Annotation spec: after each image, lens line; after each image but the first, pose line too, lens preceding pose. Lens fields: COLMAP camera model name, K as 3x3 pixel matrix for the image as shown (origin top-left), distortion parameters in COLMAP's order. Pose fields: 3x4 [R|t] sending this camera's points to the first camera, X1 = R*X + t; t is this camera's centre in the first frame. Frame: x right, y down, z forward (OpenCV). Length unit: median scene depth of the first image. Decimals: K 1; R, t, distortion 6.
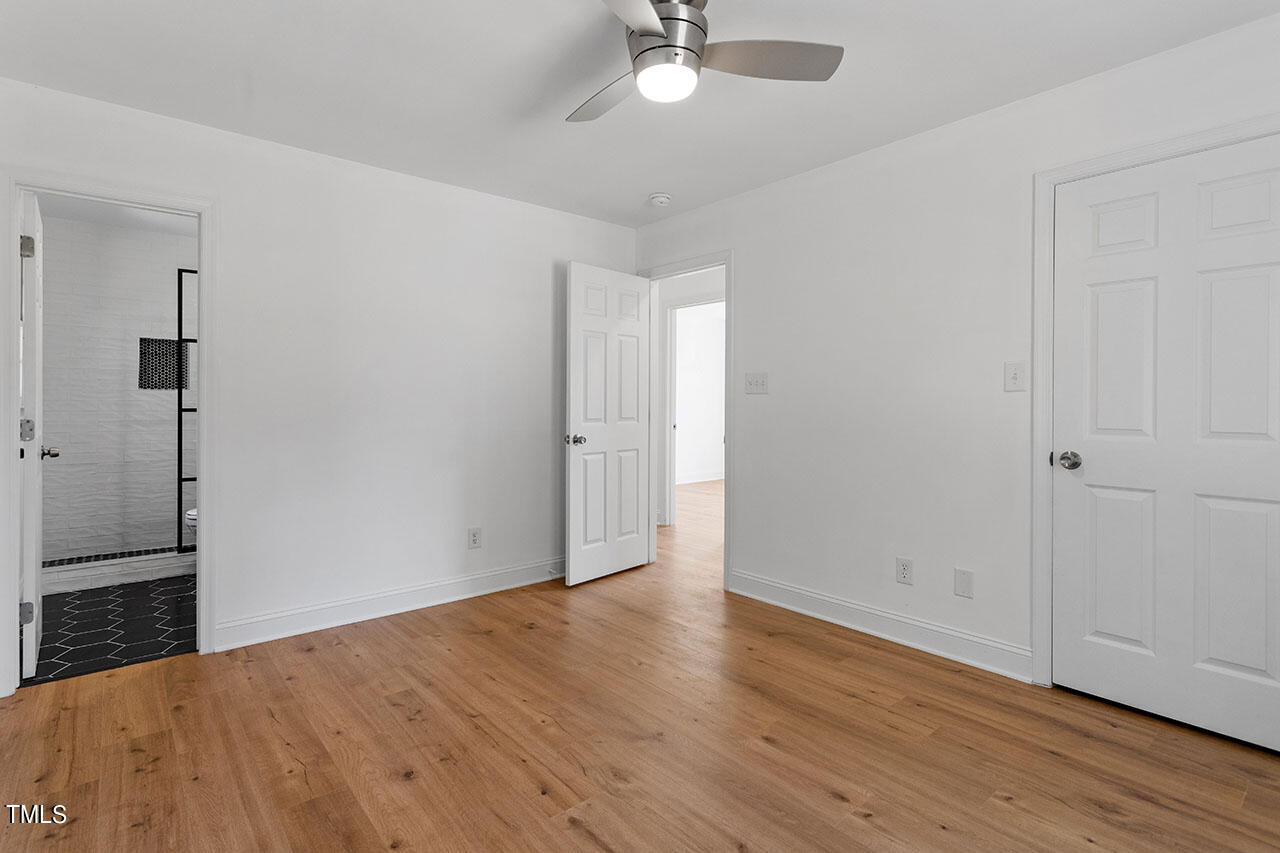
lens RADIAL K [[618.2, 0, 635.3], [0, 618.2, 401.2], [0, 0, 1]] dist [0.002988, 0.000355]
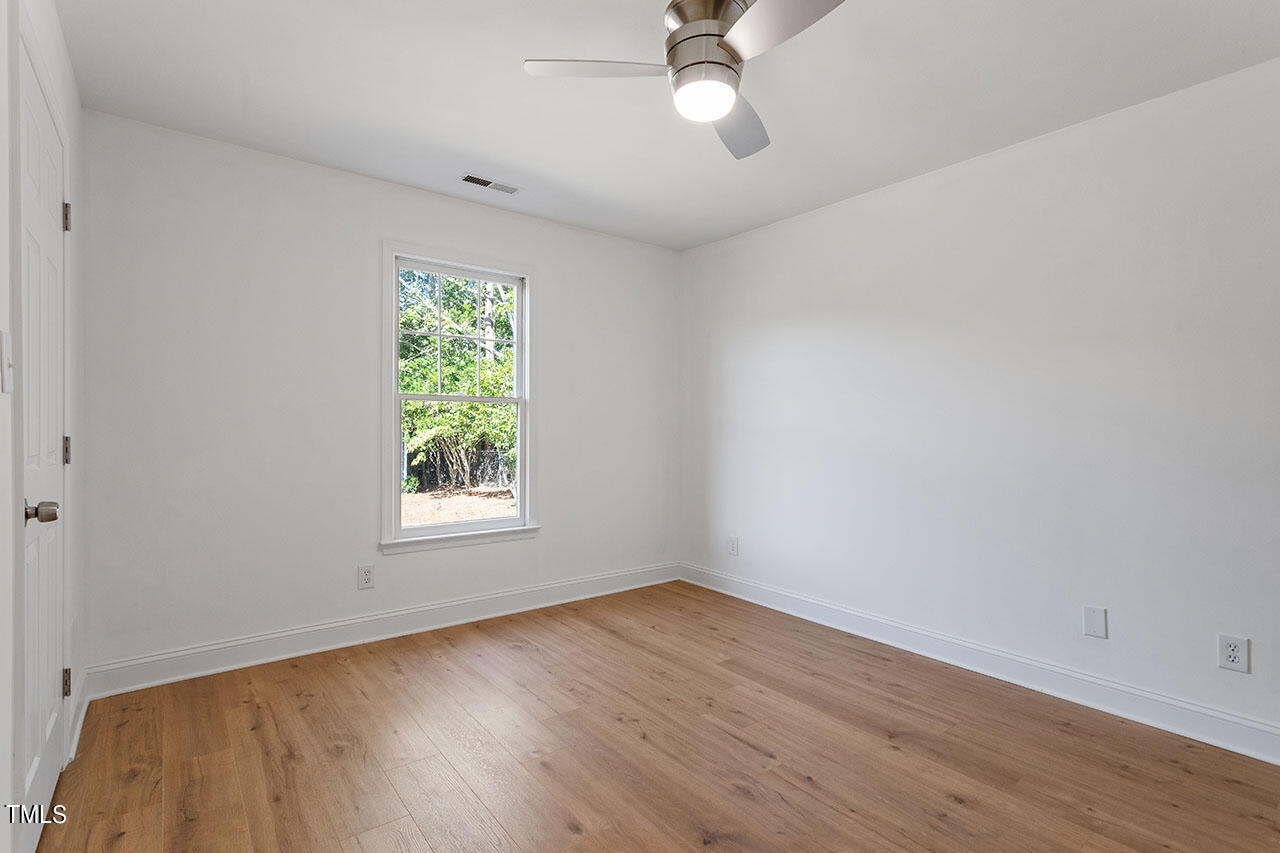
lens RADIAL K [[613.8, 0, 640.0], [0, 613.8, 426.5], [0, 0, 1]] dist [0.004657, 0.000754]
pose [[-0.999148, -0.007747, 0.040539, 0.110624], [-0.007767, 0.999970, -0.000339, 0.008868], [-0.040535, -0.000654, -0.999178, 2.041047]]
